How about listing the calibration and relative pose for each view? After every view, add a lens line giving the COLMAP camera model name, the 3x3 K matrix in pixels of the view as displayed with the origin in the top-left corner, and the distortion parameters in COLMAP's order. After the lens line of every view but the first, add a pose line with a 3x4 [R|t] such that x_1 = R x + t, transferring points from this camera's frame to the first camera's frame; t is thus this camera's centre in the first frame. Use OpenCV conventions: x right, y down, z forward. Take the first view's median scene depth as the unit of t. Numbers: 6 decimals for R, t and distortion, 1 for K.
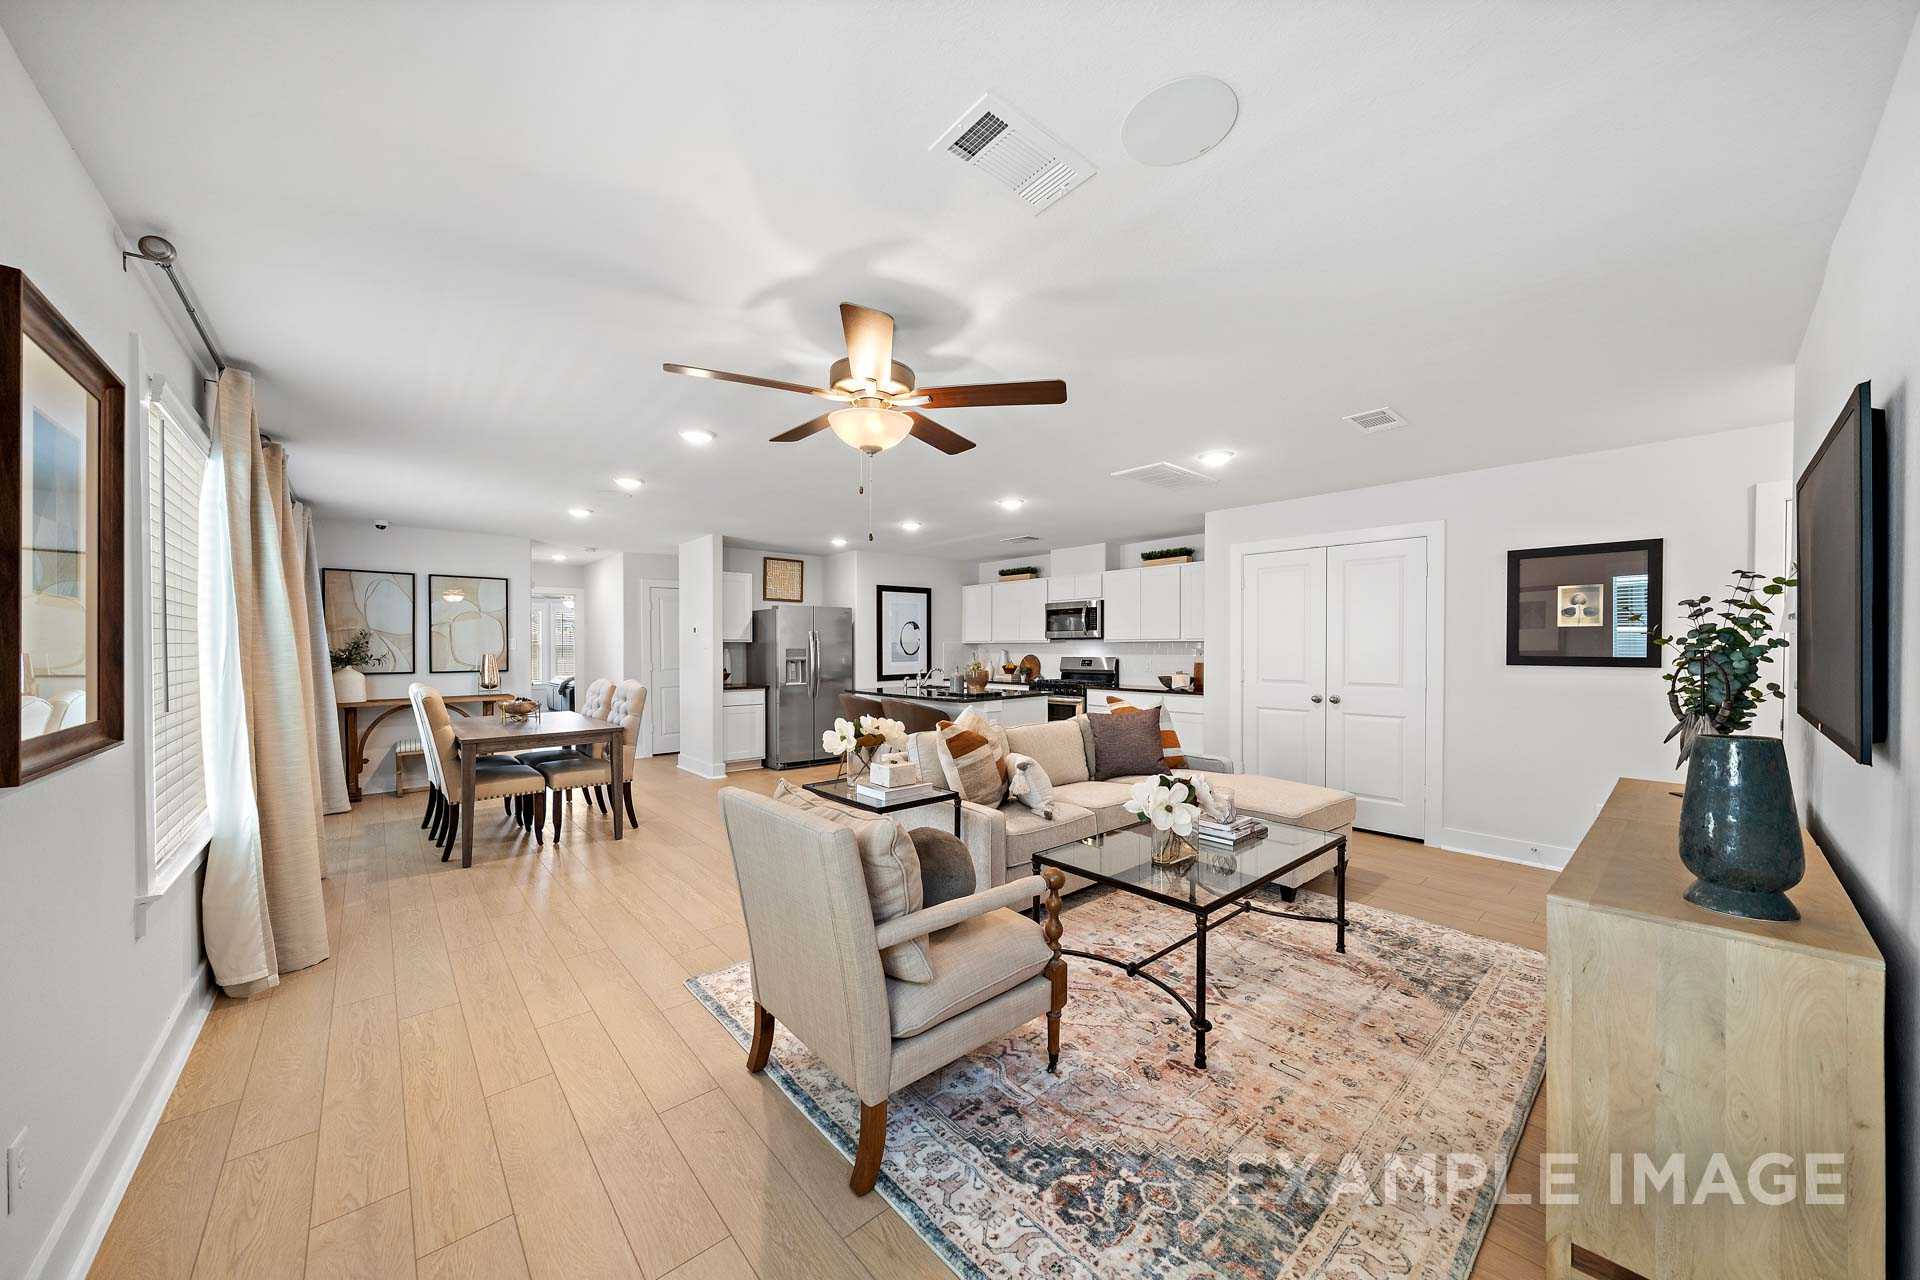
lens RADIAL K [[659.0, 0, 937.3], [0, 659.0, 656.3], [0, 0, 1]] dist [-0.001770, -0.000076]
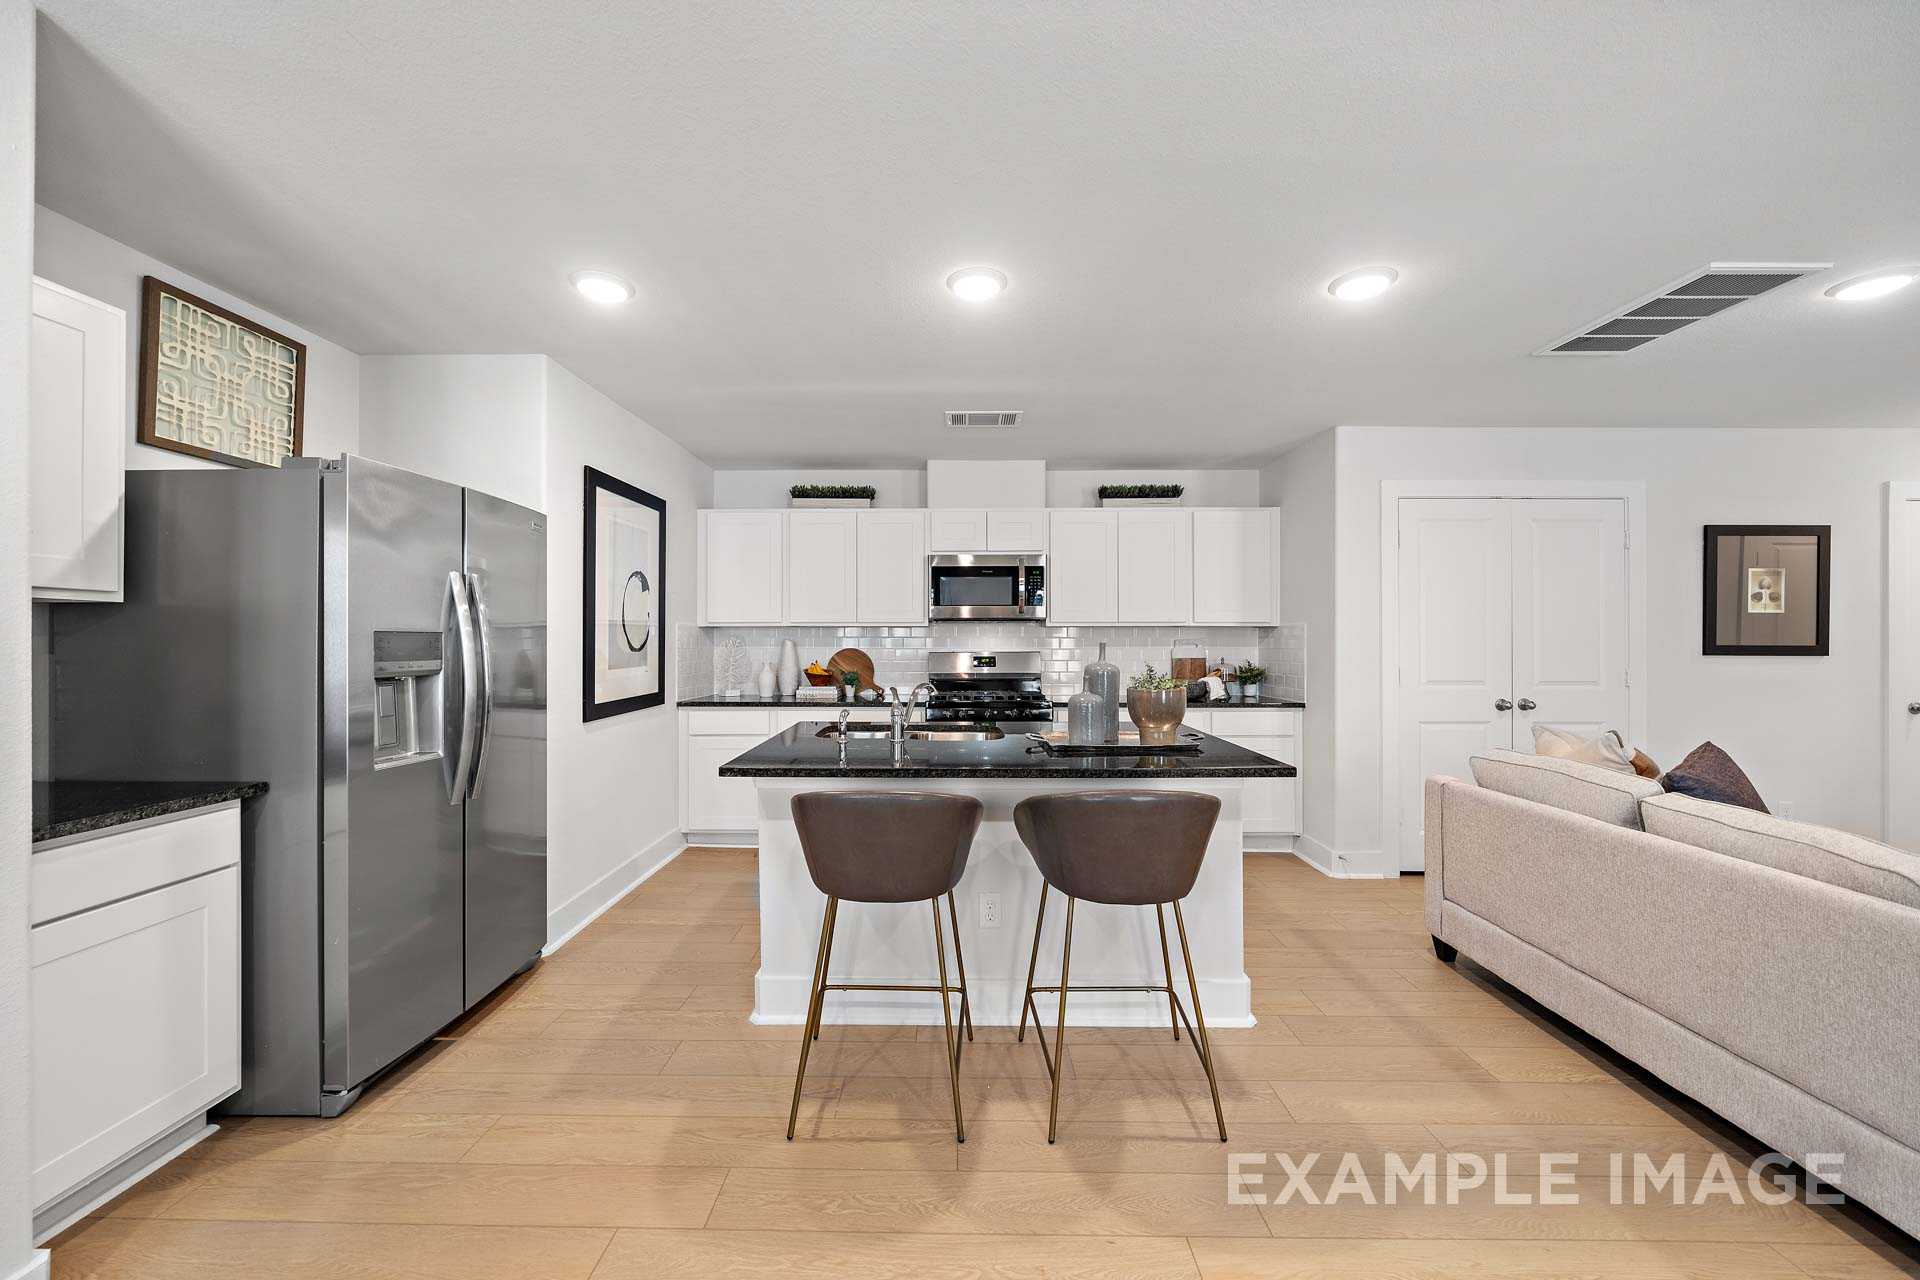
lens RADIAL K [[711.8, 0, 946.6], [0, 711.8, 637.8], [0, 0, 1]] dist [-0.003769, -0.000113]
pose [[0.663431, 0.005193, 0.748219, -0.331789], [0.008303, 0.999863, -0.014302, -0.003276], [-0.748191, 0.015700, 0.663297, 0.740367]]
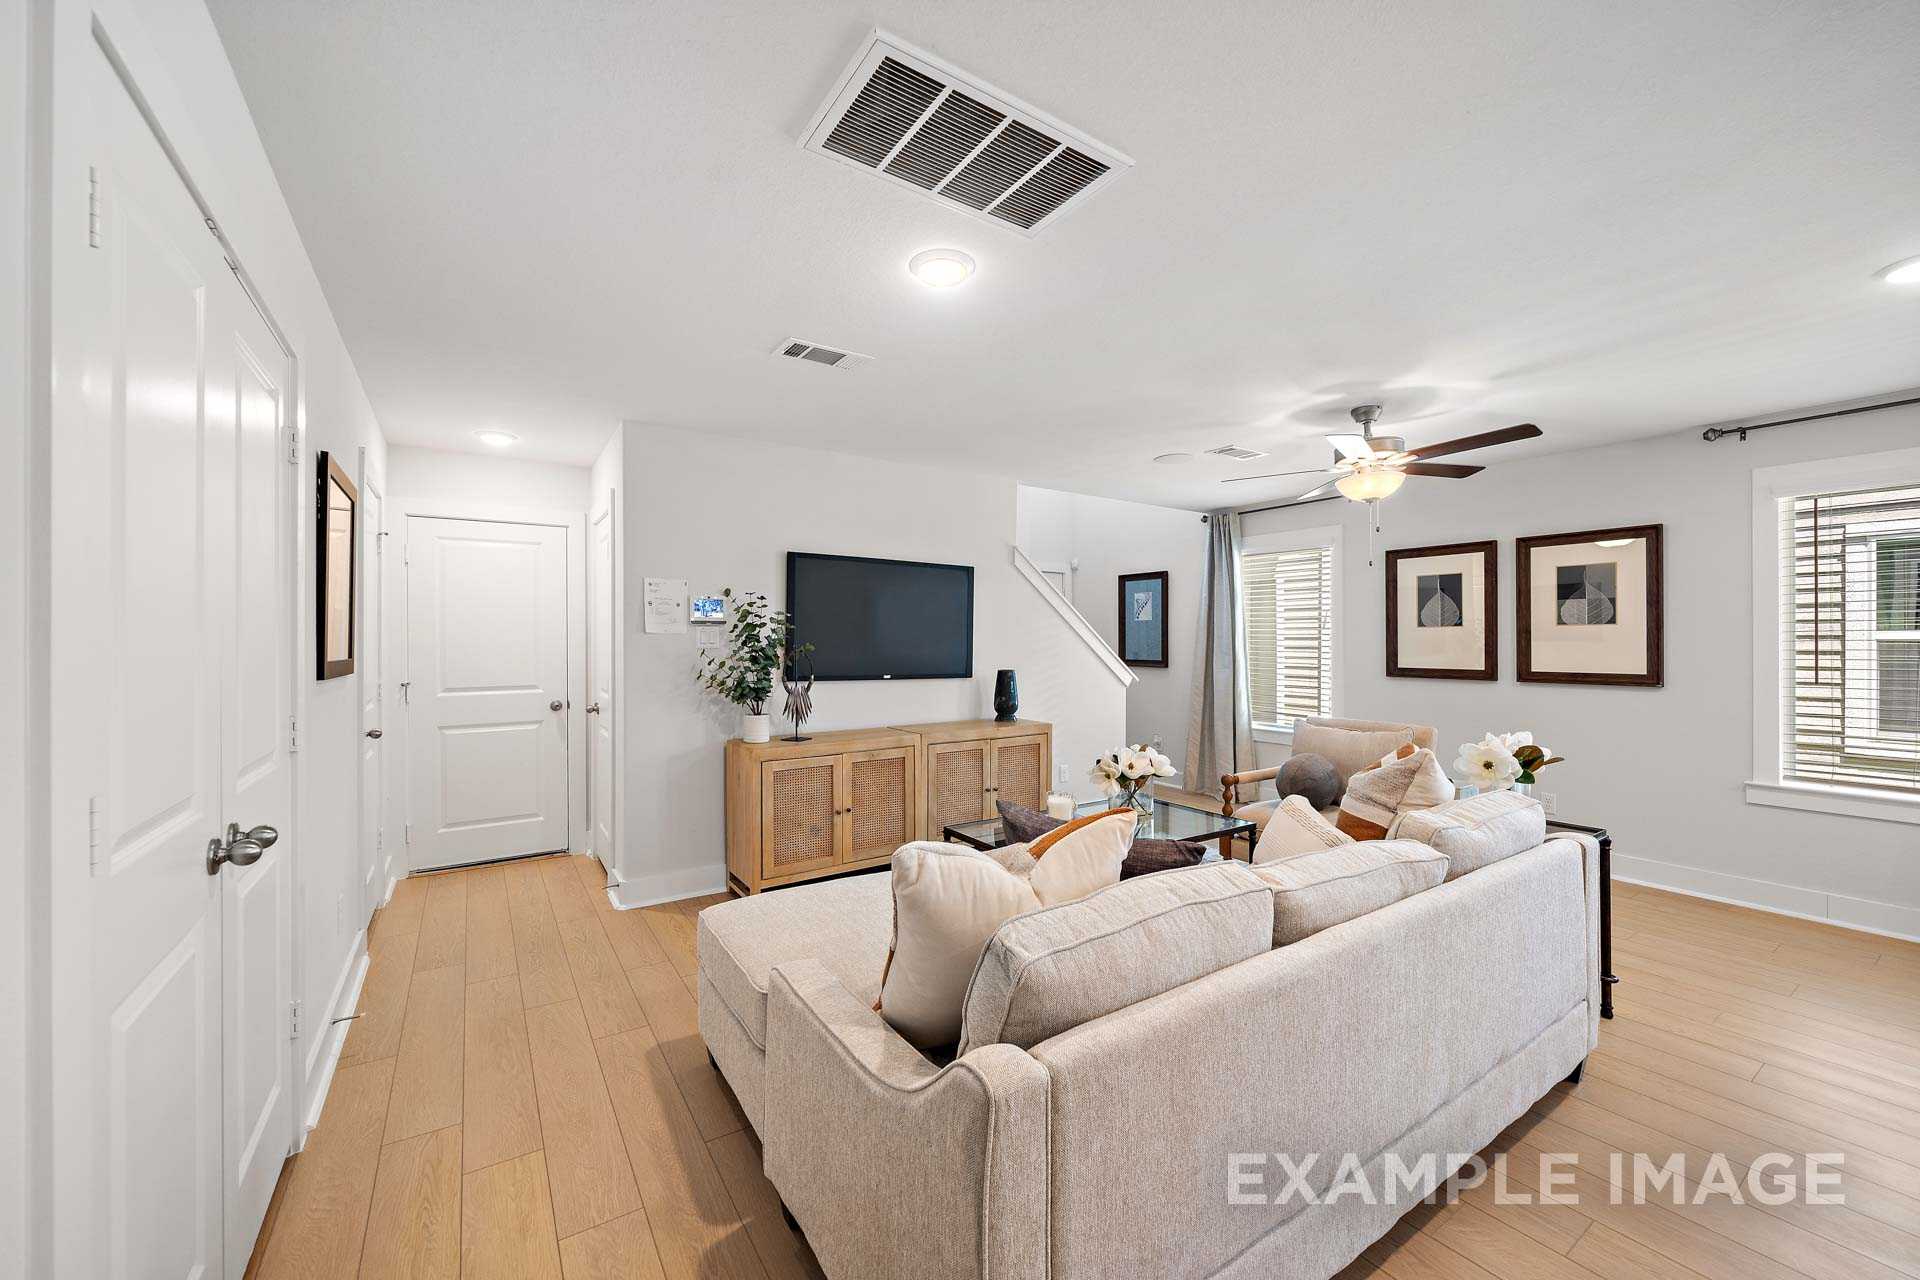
lens RADIAL K [[711.8, 0, 946.6], [0, 711.8, 637.8], [0, 0, 1]] dist [-0.003769, -0.000113]
pose [[-0.990102, 0.000401, 0.140350, 0.207805], [0.002462, 0.999892, 0.014508, -0.018420], [-0.140329, 0.014710, -0.989996, 0.955097]]
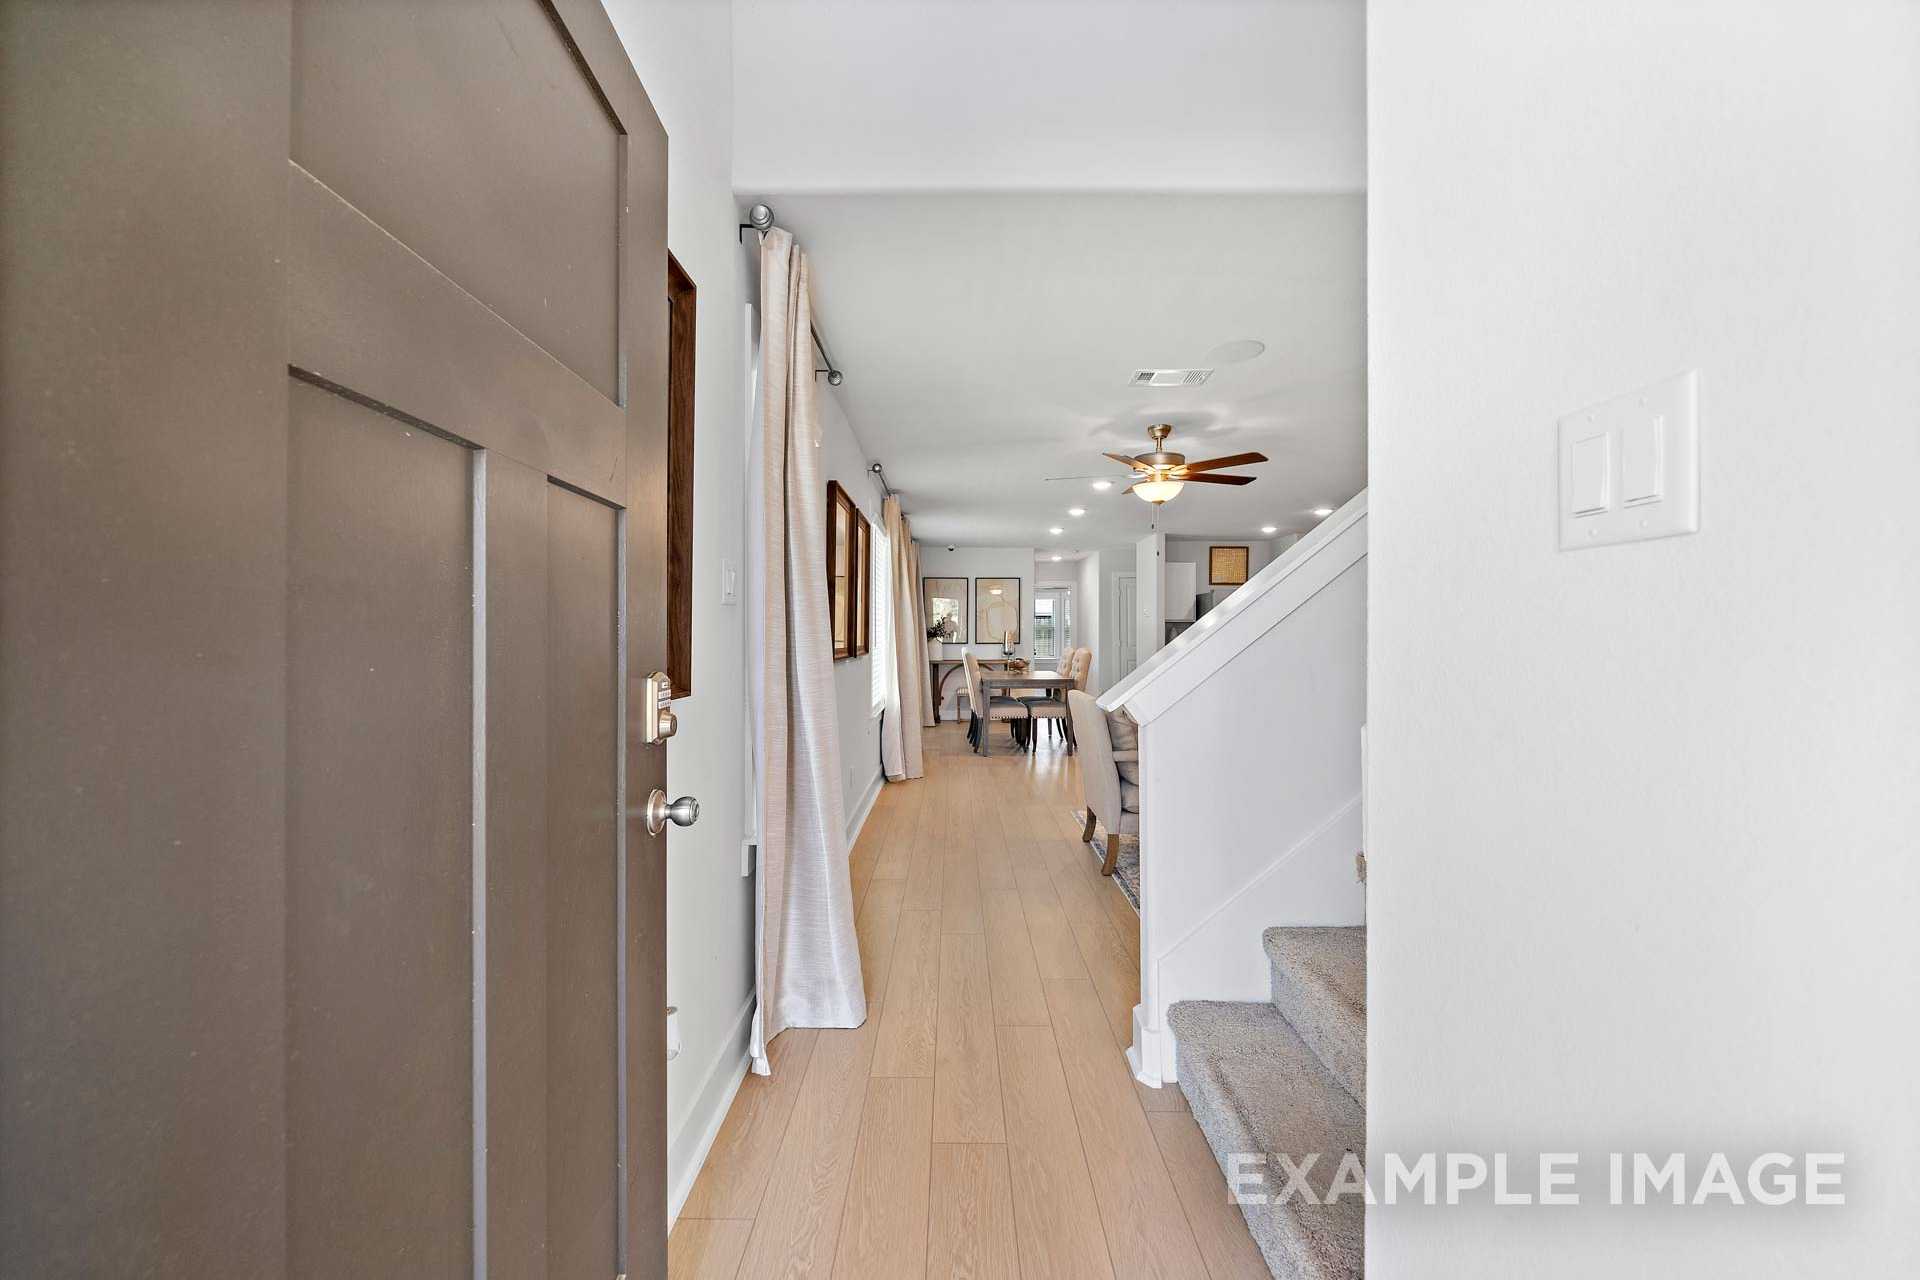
lens RADIAL K [[711.8, 0, 946.6], [0, 711.8, 637.8], [0, 0, 1]] dist [-0.003769, -0.000113]
pose [[0.751618, 0.006788, -0.659564, 0.258091], [-0.011138, 0.999935, -0.002402, 0.017327], [0.659505, 0.009151, 0.751645, -0.271464]]
